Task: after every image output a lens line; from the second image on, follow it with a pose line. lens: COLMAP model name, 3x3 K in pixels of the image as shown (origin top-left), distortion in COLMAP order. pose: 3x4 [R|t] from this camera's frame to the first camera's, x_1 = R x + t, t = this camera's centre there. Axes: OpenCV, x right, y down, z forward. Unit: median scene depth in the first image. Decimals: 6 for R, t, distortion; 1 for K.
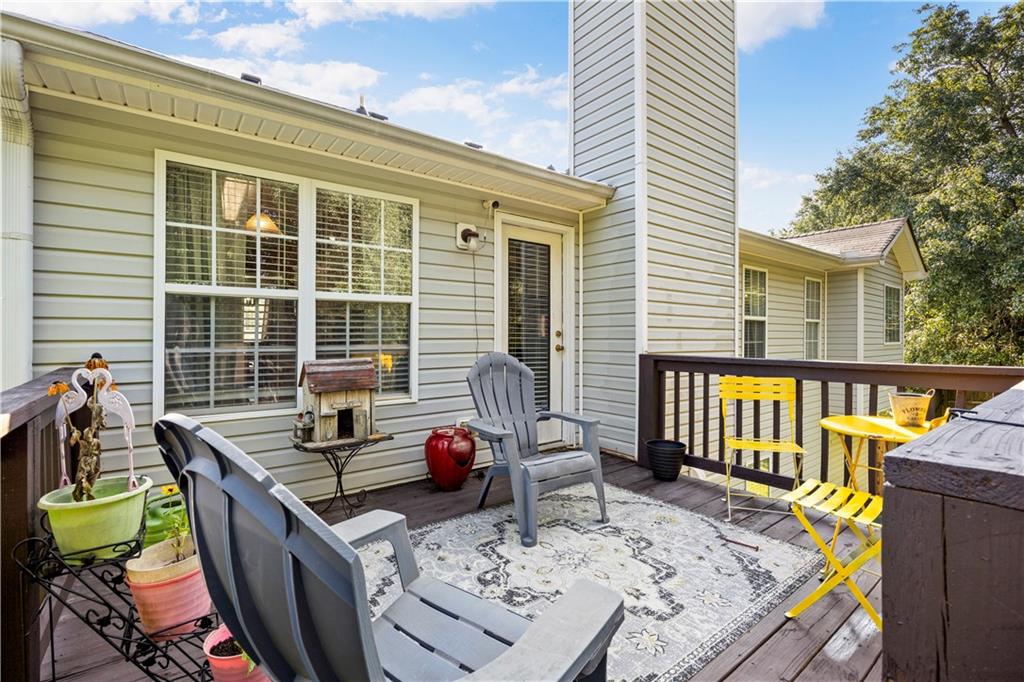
lens RADIAL K [[458.9, 0, 514.0], [0, 458.9, 329.8], [0, 0, 1]] dist [-0.016487, 0.000229]
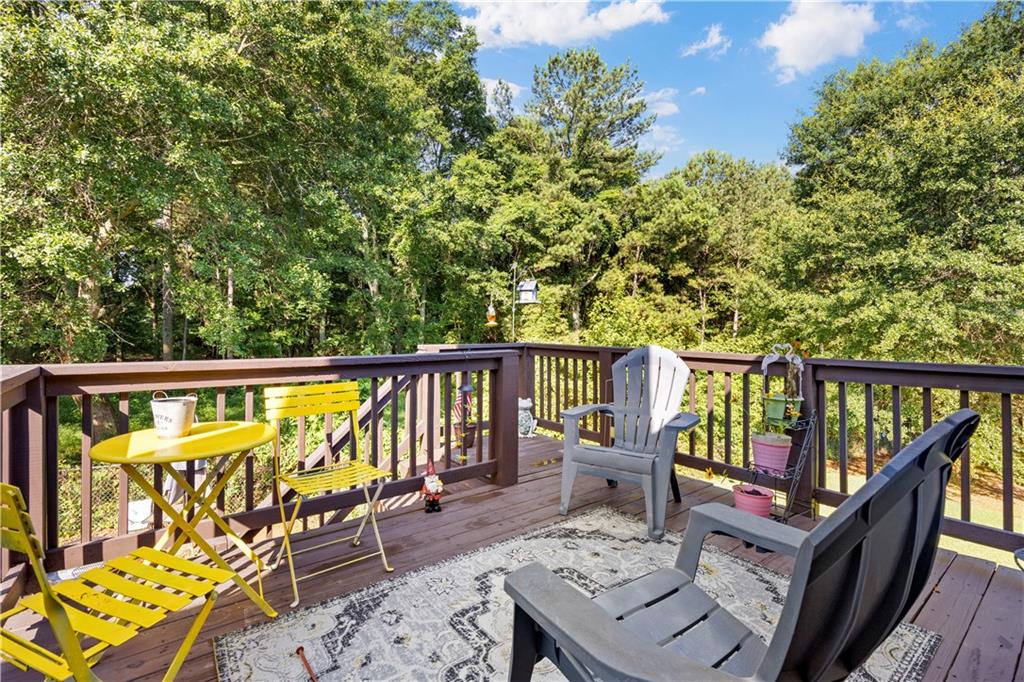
lens RADIAL K [[458.9, 0, 514.0], [0, 458.9, 329.8], [0, 0, 1]] dist [-0.016487, 0.000229]
pose [[-0.999971, -0.006394, -0.004016, 0.248798], [-0.006364, 0.999952, -0.007446, 0.017457], [0.004064, -0.007420, -0.999964, 1.816609]]
